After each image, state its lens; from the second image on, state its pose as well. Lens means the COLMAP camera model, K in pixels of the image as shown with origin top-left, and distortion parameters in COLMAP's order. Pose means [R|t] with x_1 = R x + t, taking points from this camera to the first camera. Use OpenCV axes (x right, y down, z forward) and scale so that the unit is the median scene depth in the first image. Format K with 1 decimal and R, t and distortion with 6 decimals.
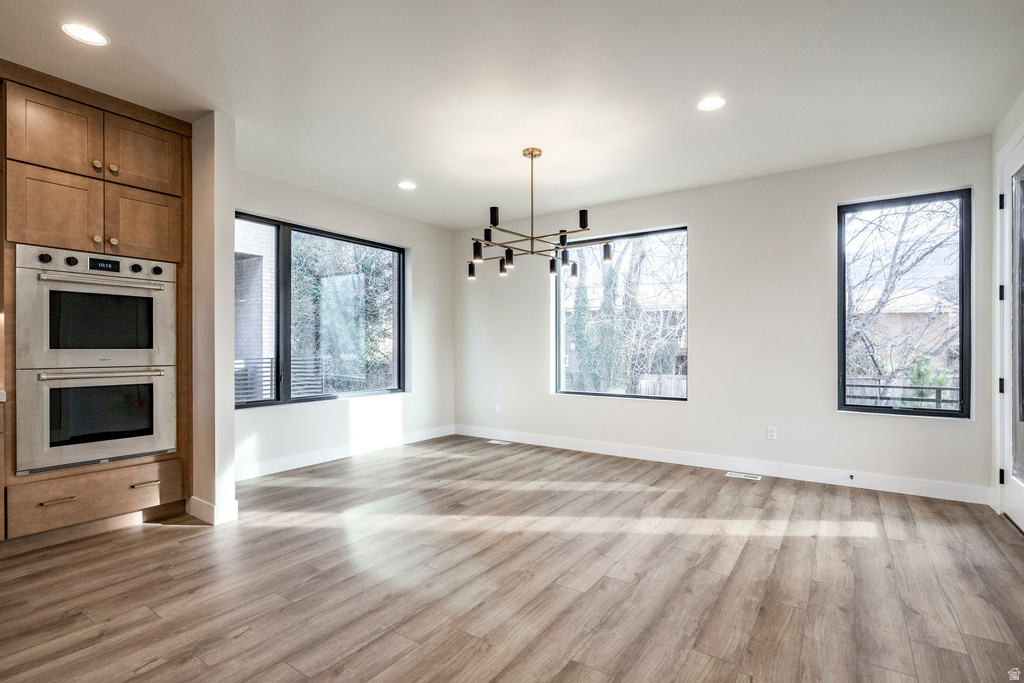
lens RADIAL K [[478.3, 0, 528.4], [0, 478.3, 346.7], [0, 0, 1]] dist [-0.002684, 0.000431]
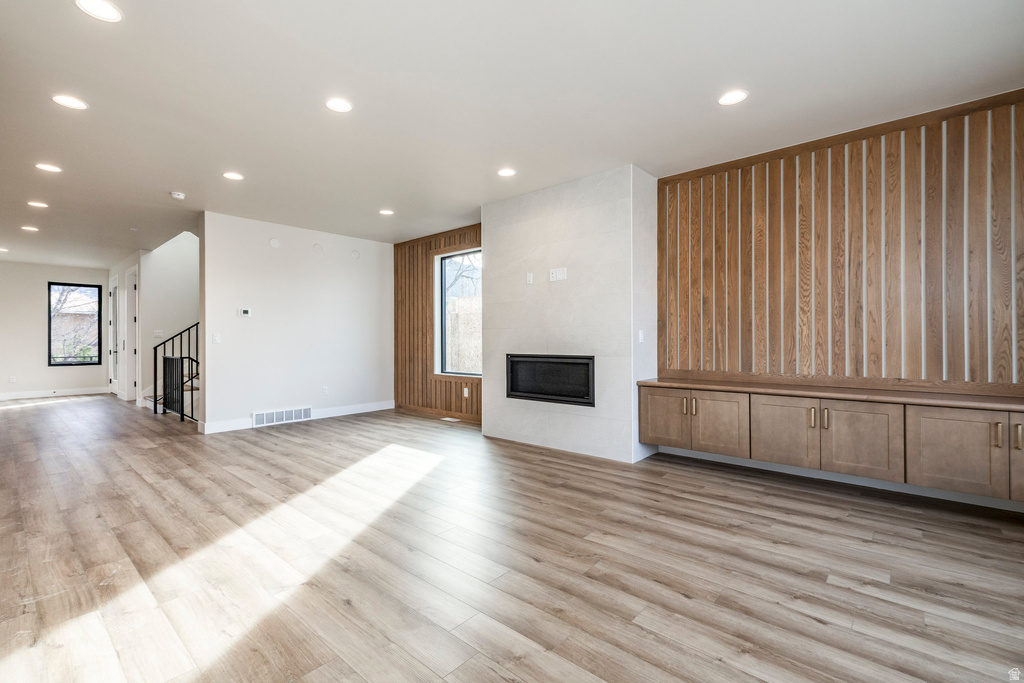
lens RADIAL K [[453.1, 0, 493.9], [0, 453.1, 340.4], [0, 0, 1]] dist [0.000439, -0.000723]
pose [[0.151491, 0.000587, 0.988458, -1.814546], [0.000626, 1.000000, -0.000690, 0.005246], [-0.988458, 0.000723, 0.151491, -2.242800]]
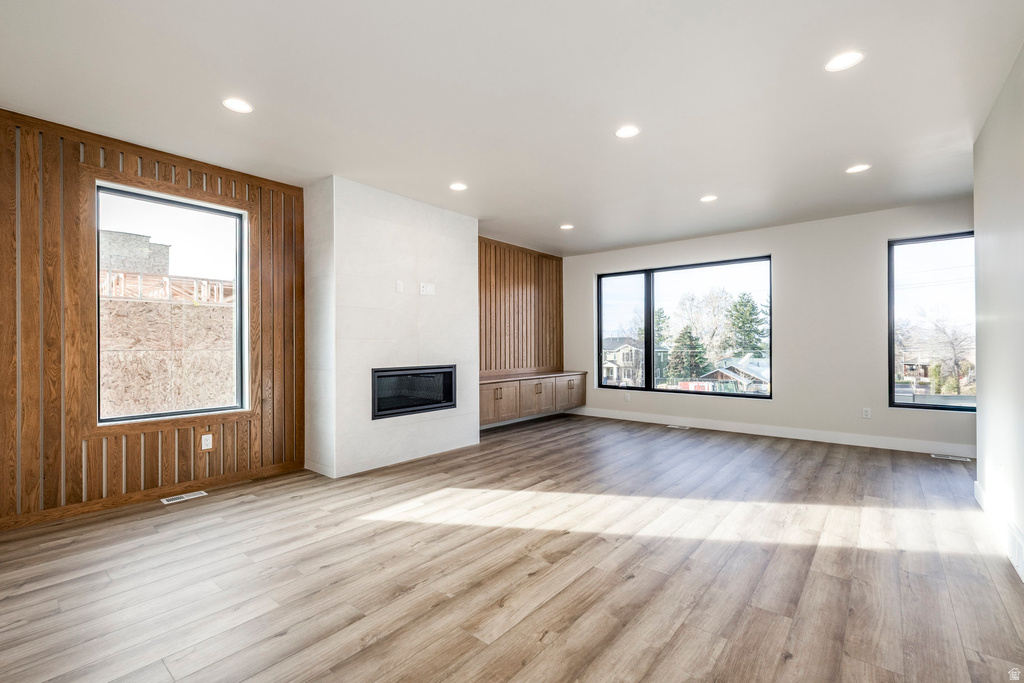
lens RADIAL K [[451.7, 0, 492.8], [0, 451.7, 345.7], [0, 0, 1]] dist [0.001271, 0.000348]
pose [[-0.991573, 0.006729, 0.129377, -0.641156], [0.006462, 0.999976, -0.002486, -0.013645], [-0.129390, -0.001629, -0.991592, -0.573001]]
